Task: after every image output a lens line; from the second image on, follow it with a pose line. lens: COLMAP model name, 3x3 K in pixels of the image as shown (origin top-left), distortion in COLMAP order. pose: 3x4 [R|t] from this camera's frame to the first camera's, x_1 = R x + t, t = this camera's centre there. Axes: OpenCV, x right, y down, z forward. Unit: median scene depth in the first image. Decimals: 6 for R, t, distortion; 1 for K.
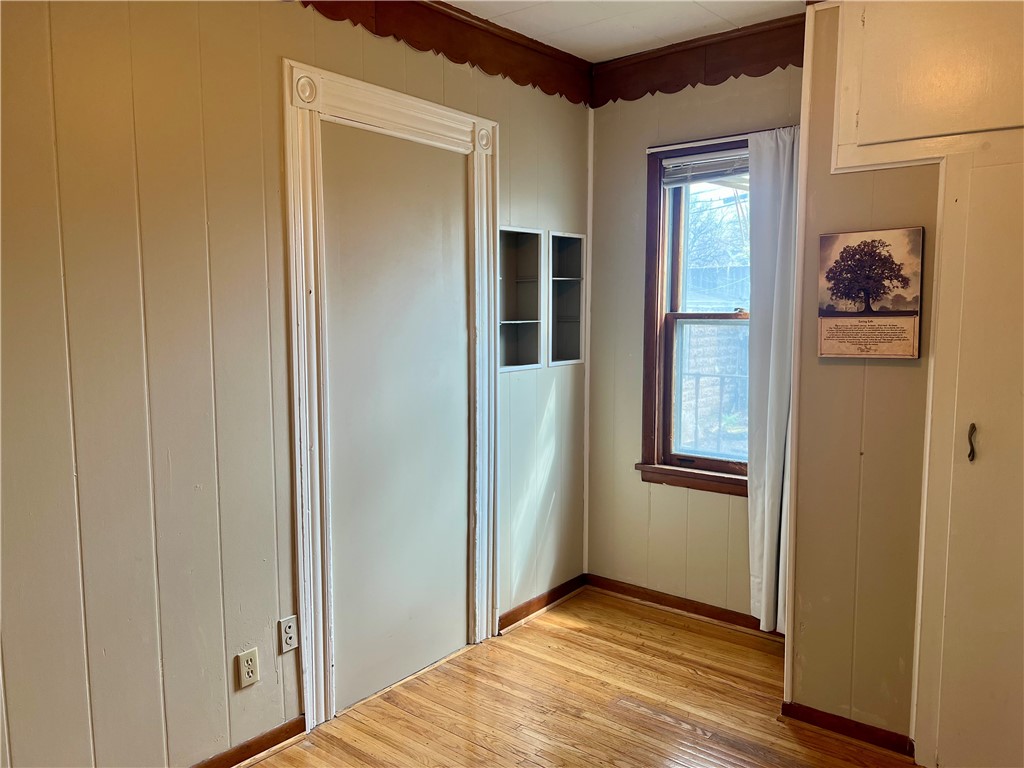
lens RADIAL K [[771.9, 0, 511.3], [0, 771.9, 385.5], [0, 0, 1]] dist [0.046305, -0.054277]
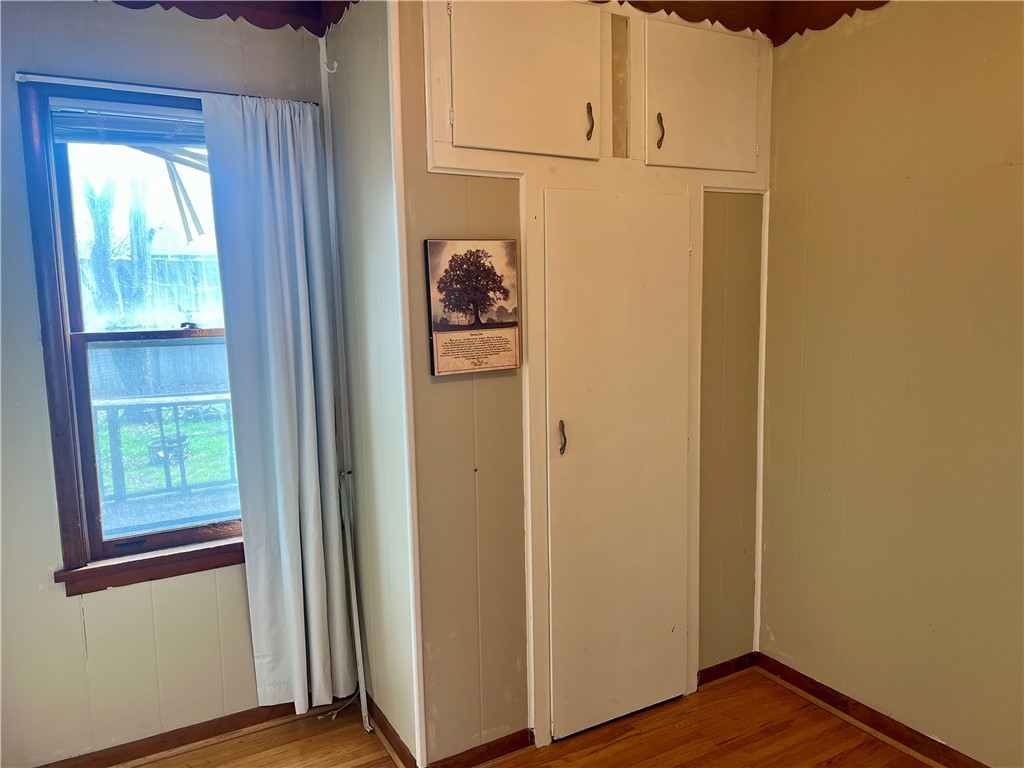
lens RADIAL K [[763.5, 0, 509.2], [0, 763.5, 390.6], [0, 0, 1]] dist [0.081288, -0.096219]
pose [[0.367405, -0.117287, 0.922636, -0.410100], [0.113557, 0.990252, 0.080663, -0.085064], [-0.923103, 0.075136, 0.377142, 0.610260]]
